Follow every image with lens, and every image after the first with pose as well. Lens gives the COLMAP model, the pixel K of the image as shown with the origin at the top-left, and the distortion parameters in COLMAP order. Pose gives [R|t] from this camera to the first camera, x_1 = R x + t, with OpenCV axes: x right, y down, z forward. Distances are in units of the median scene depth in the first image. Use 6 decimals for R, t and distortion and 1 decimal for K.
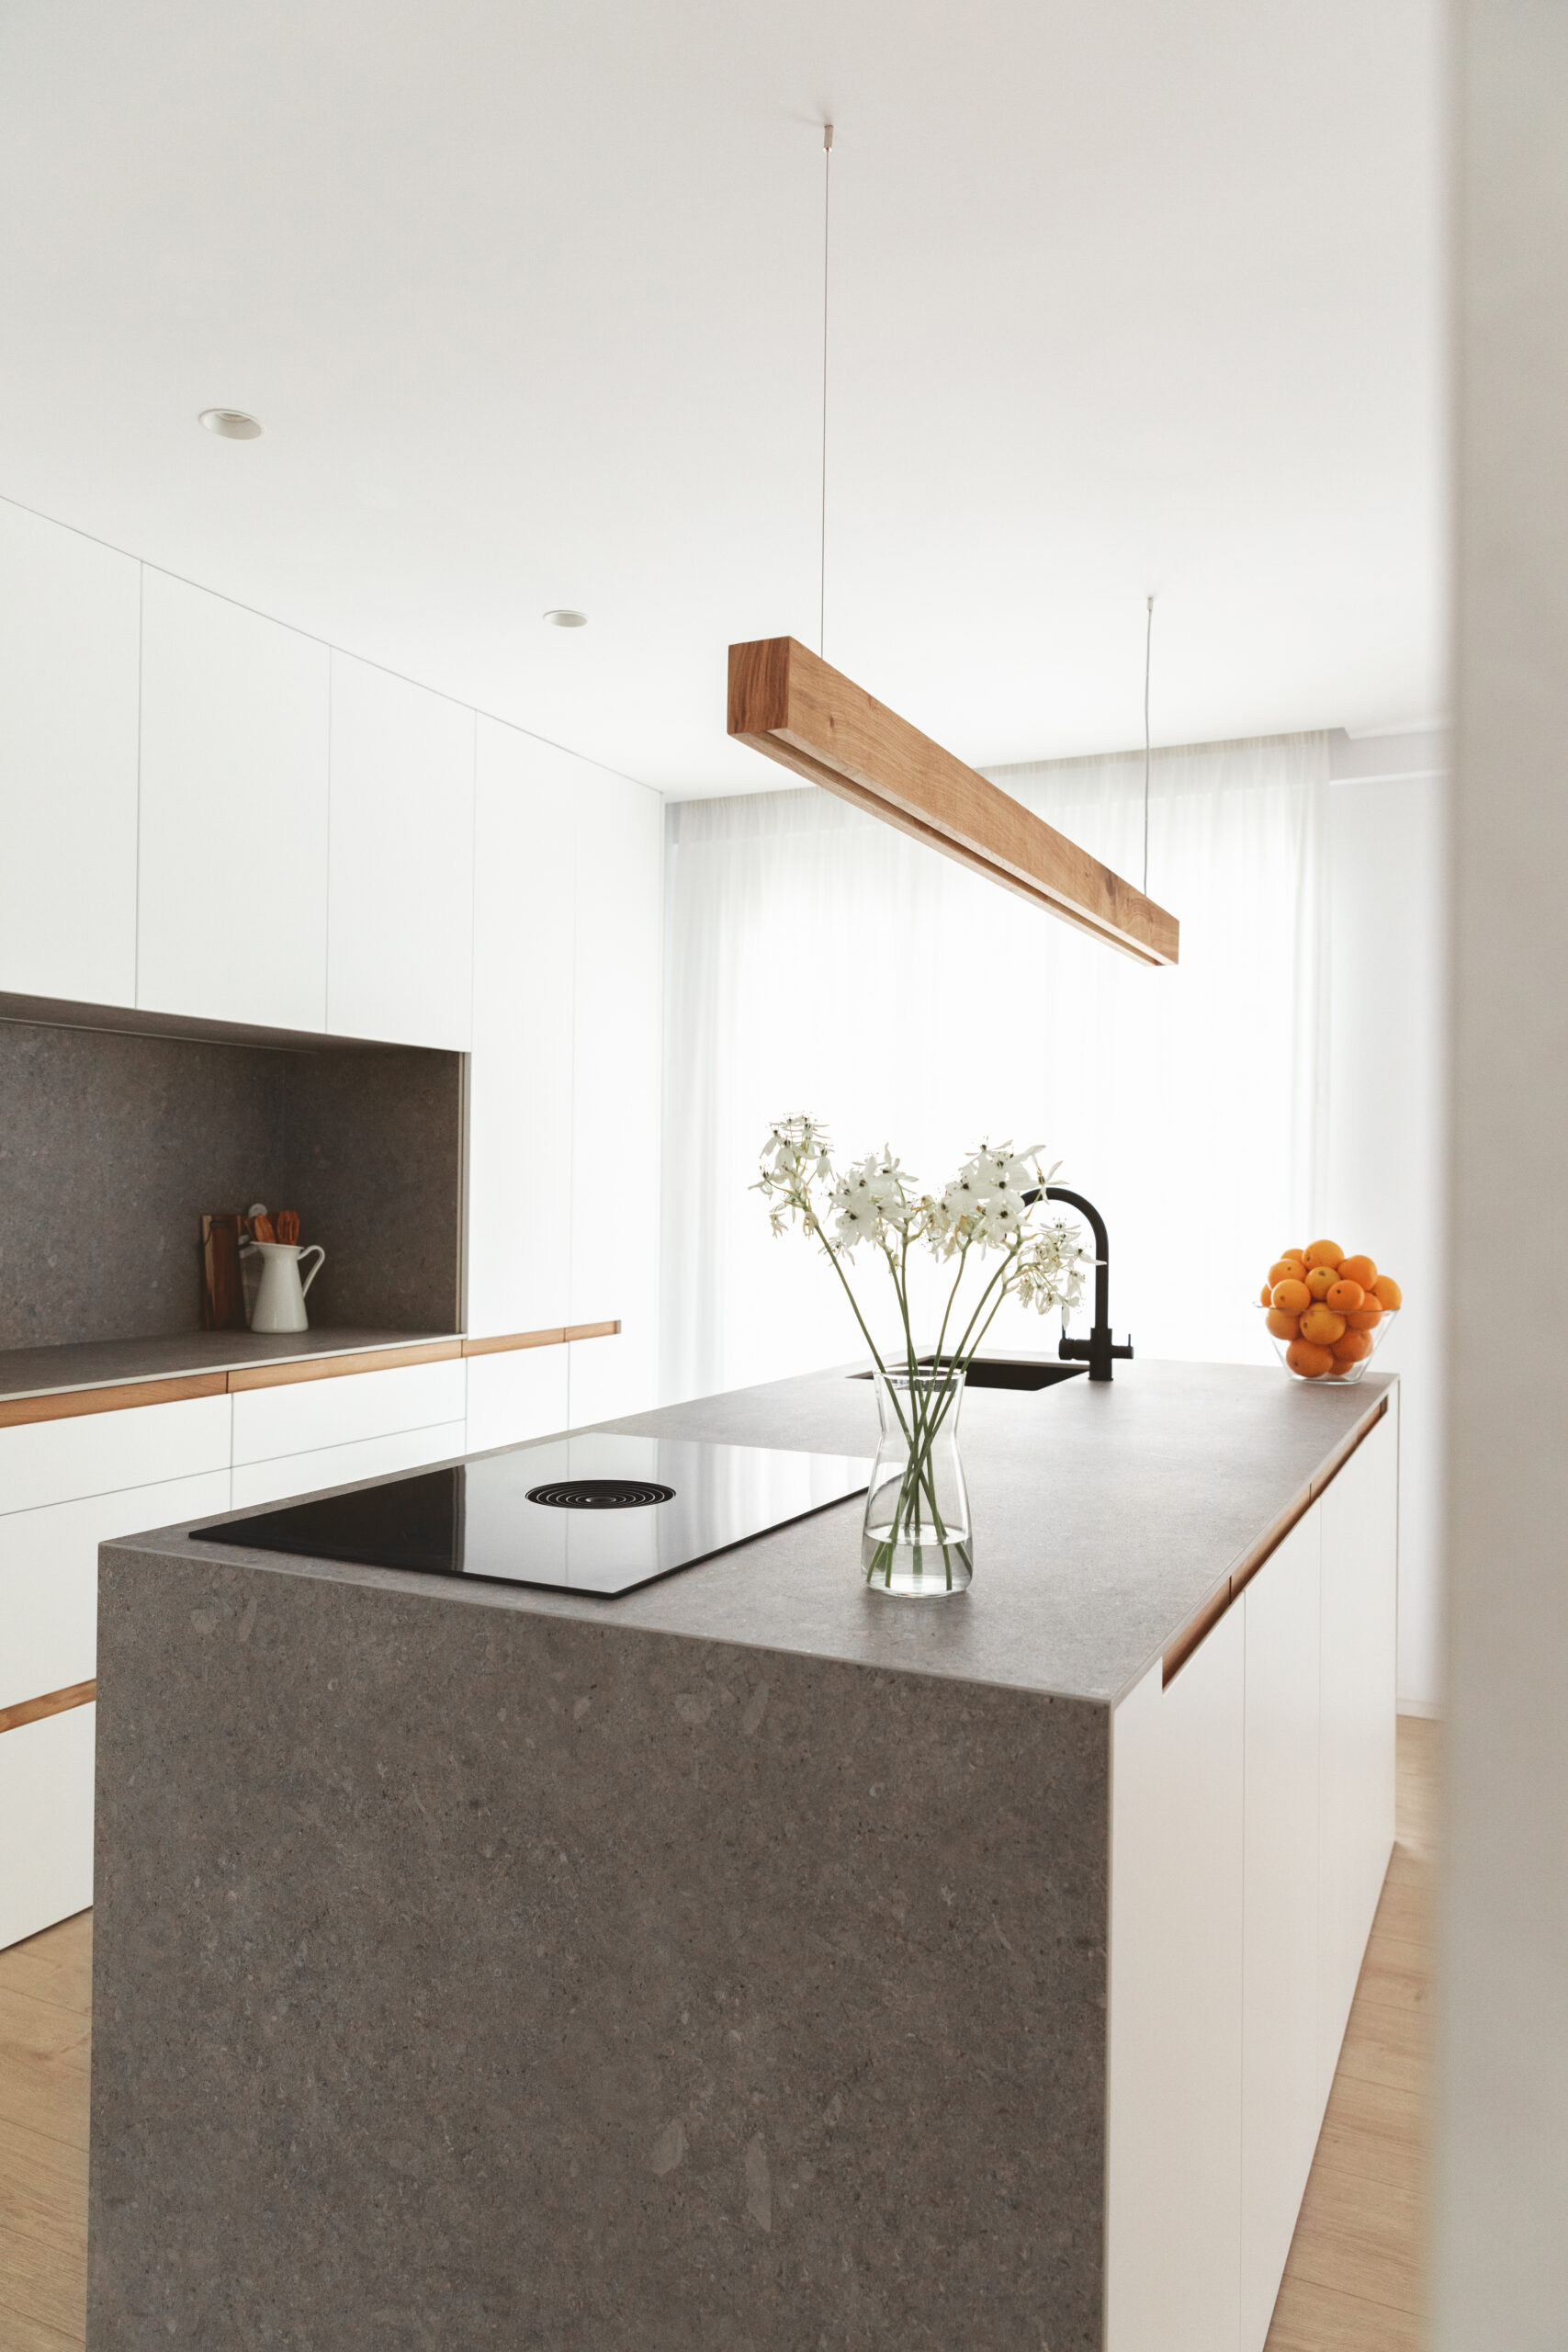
lens RADIAL K [[1582.2, 0, 784.0], [0, 1582.2, 1176.0], [0, 0, 1]] dist [0.014013, -0.002267]
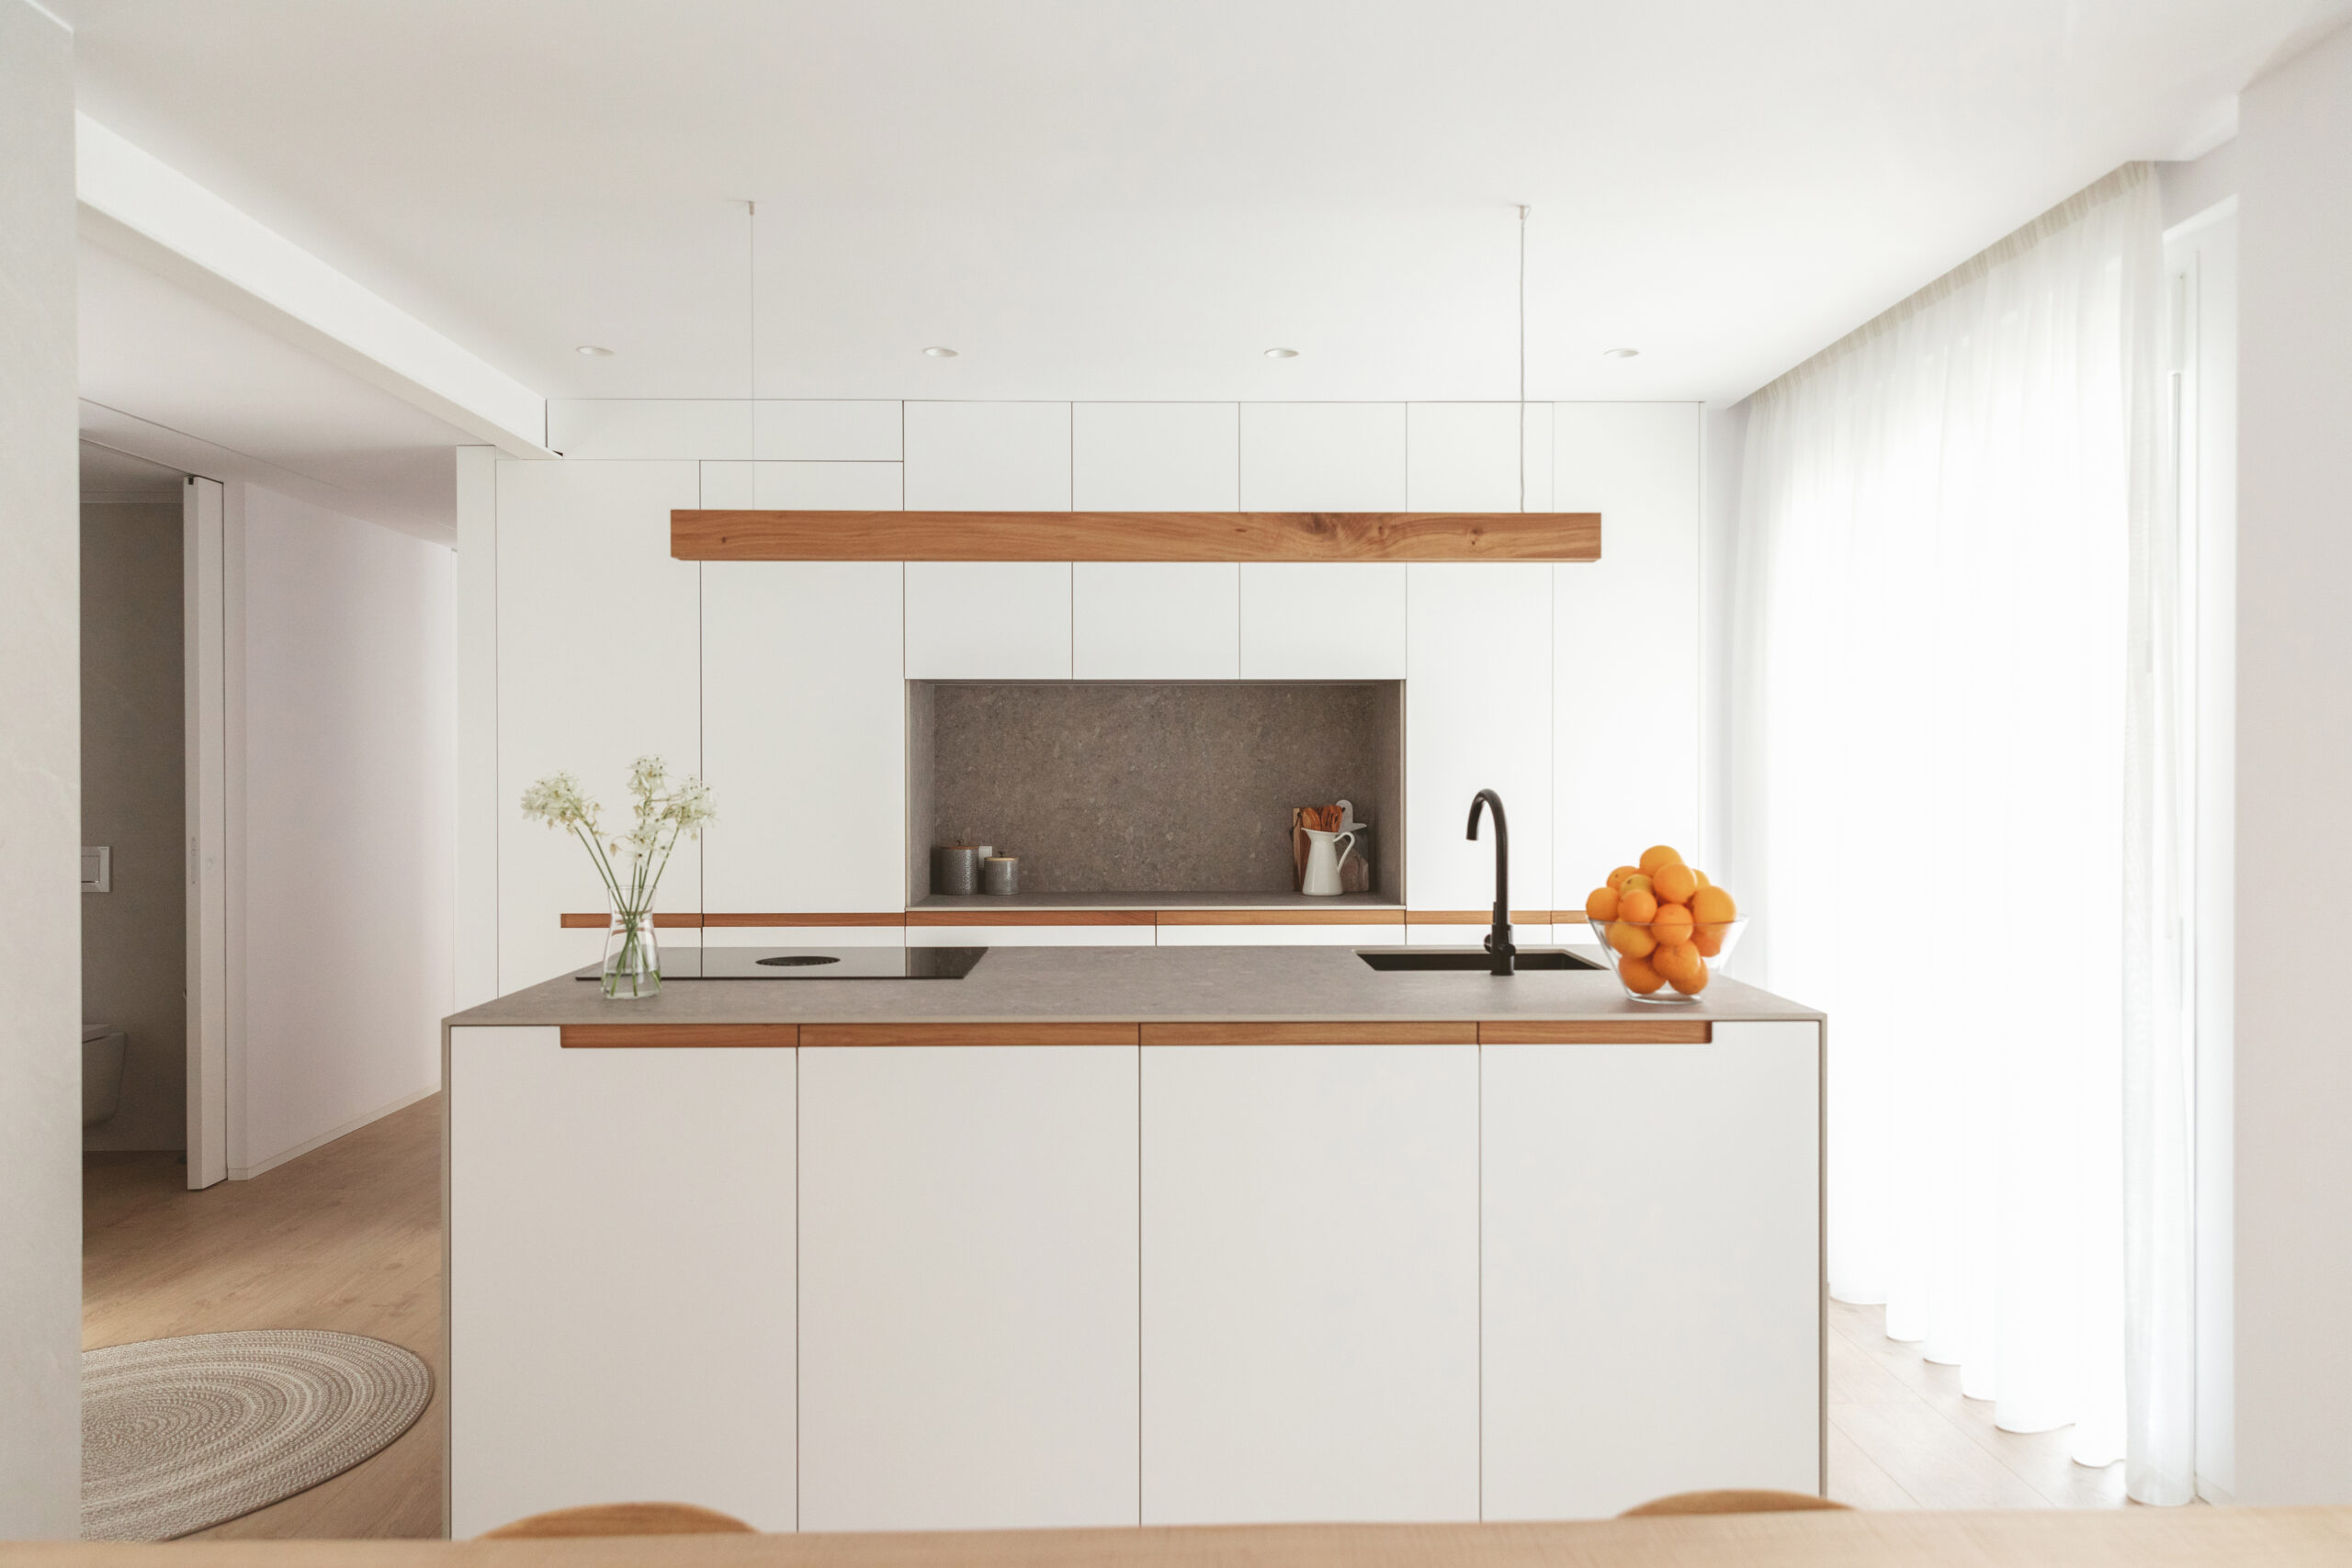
lens RADIAL K [[1582.2, 0, 1176.0], [0, 1582.2, 784.0], [0, 0, 1]] dist [0.014013, -0.002267]
pose [[0.459329, -0.003311, -0.888260, 0.824465], [0.009883, 0.999950, 0.001383, 0.000612], [0.888211, -0.009414, 0.459339, 0.271658]]
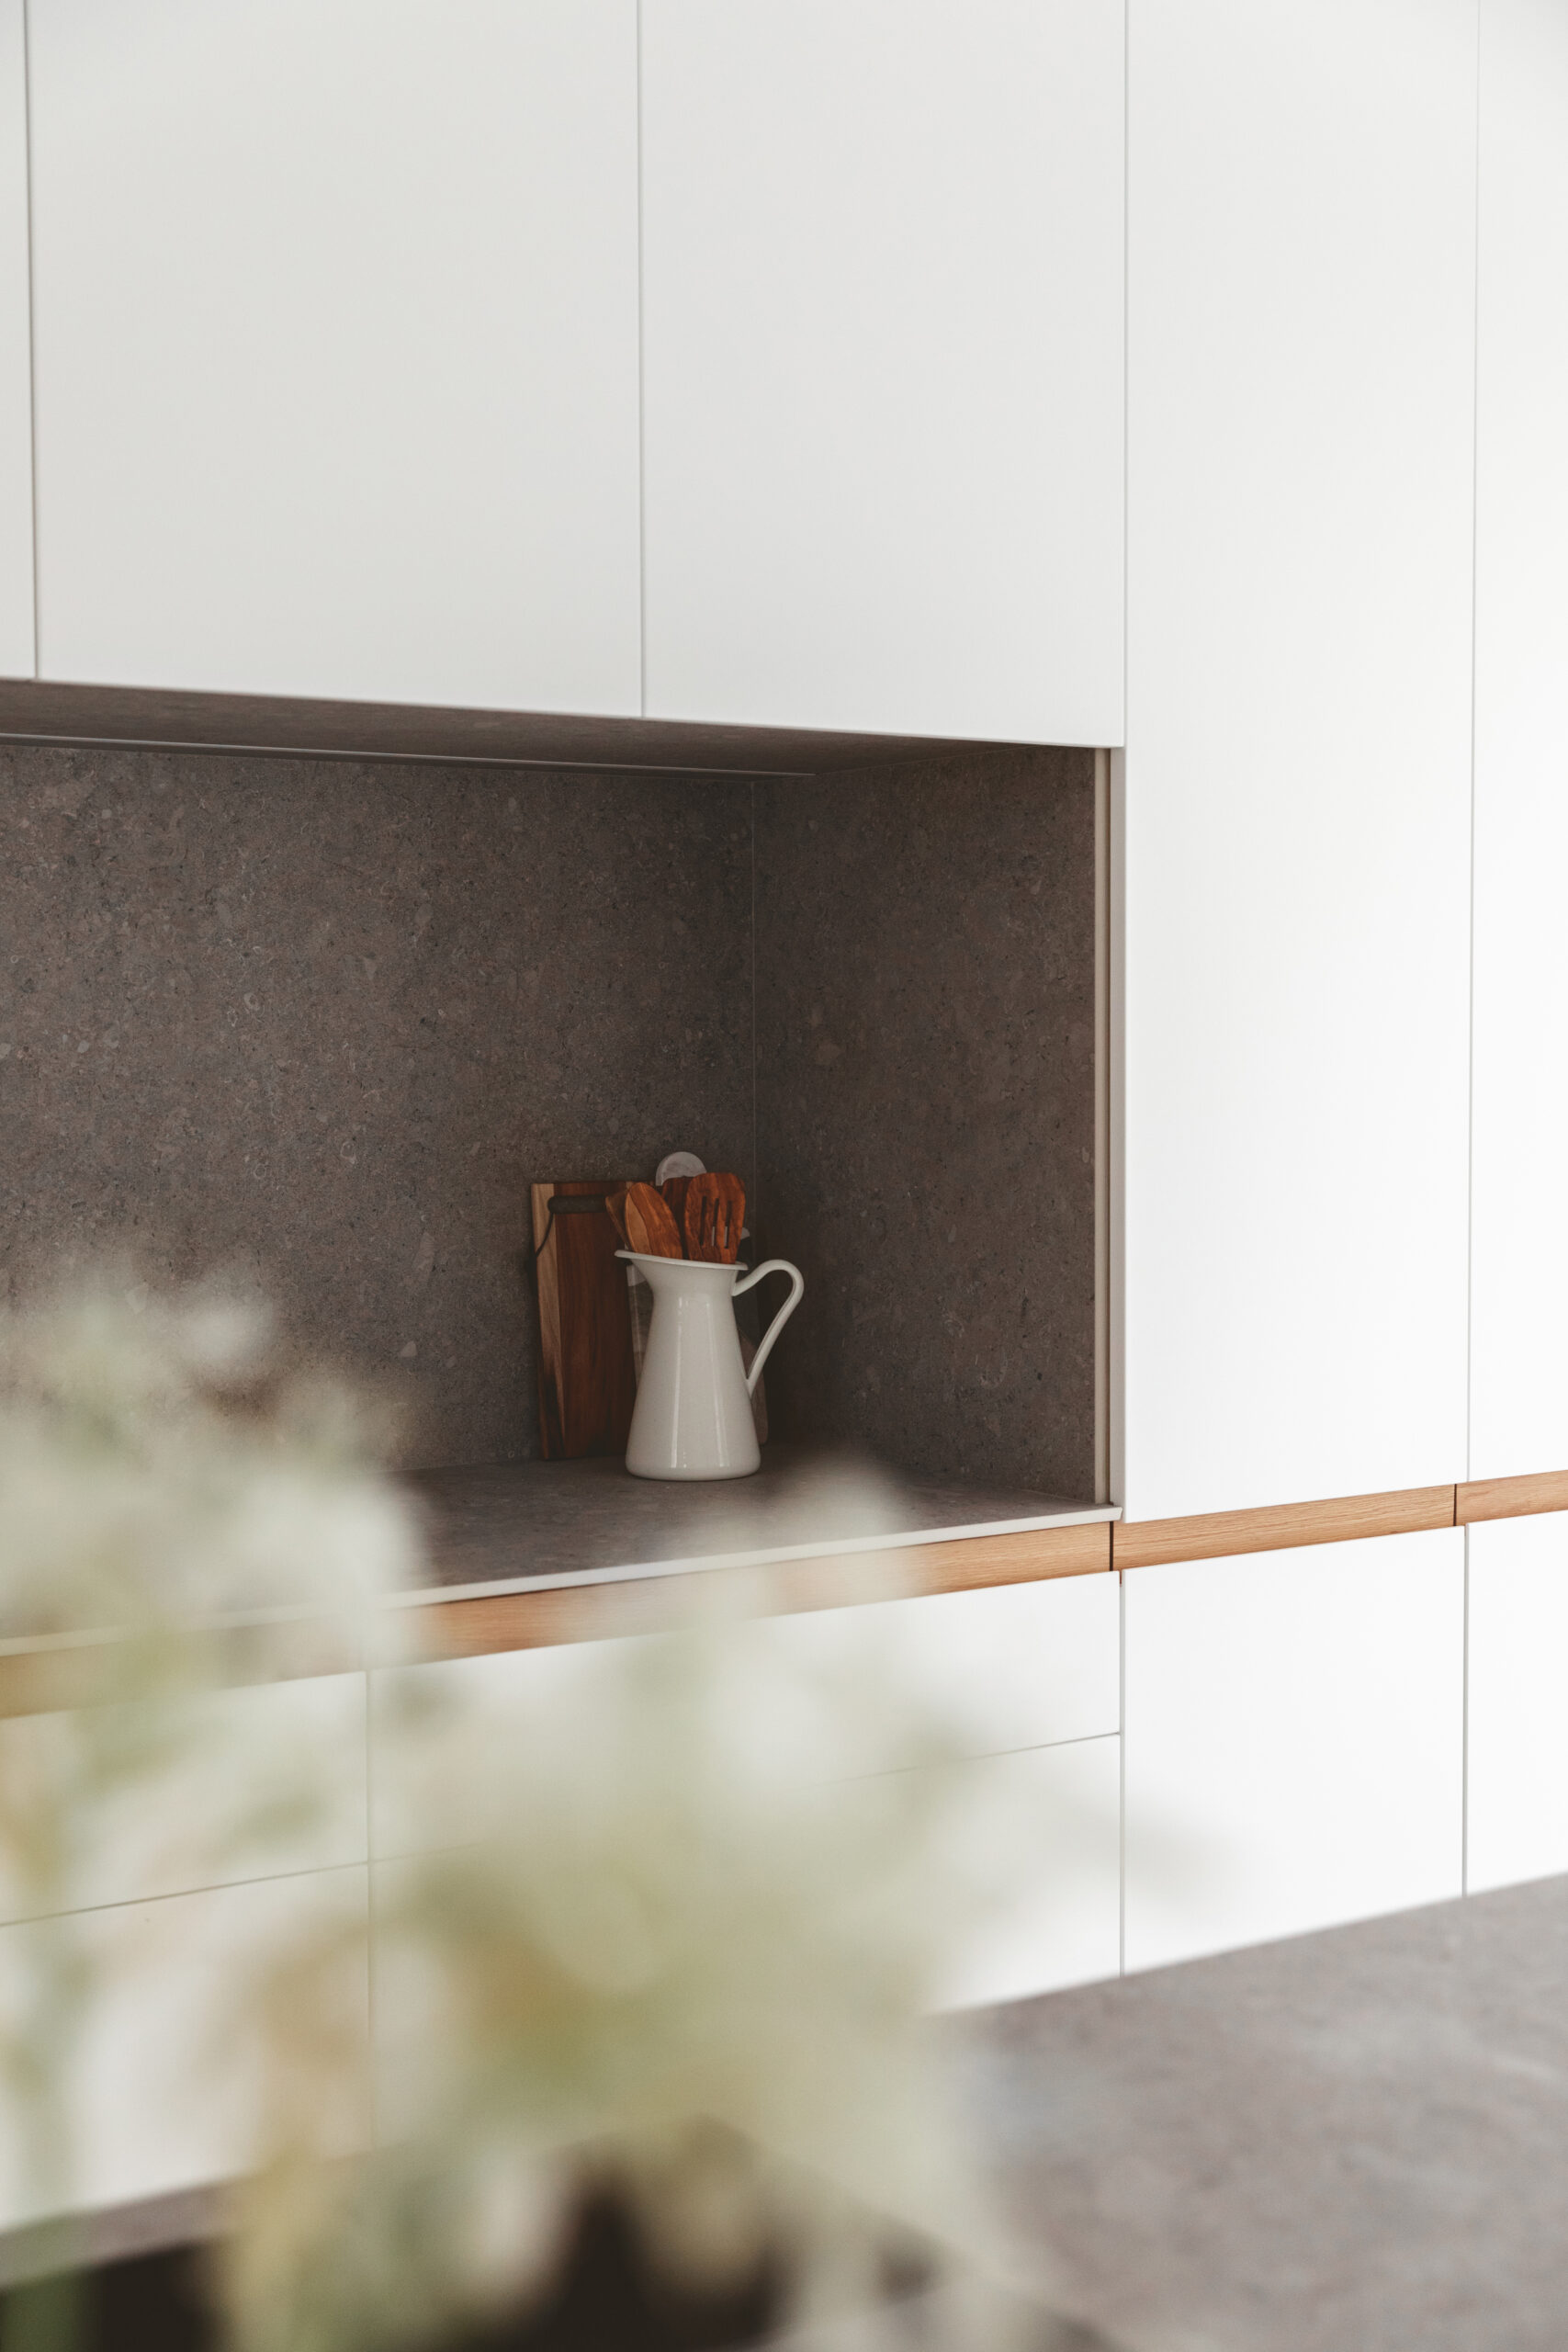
lens RADIAL K [[3007.2, 0, 784.0], [0, 3007.2, 1176.0], [0, 0, 1]] dist [0.002312, 0.002853]
pose [[0.865070, 0.008960, -0.501572, 0.085895], [0.016710, 0.998771, 0.046661, -0.012805], [0.501374, -0.048746, 0.863857, 0.354105]]
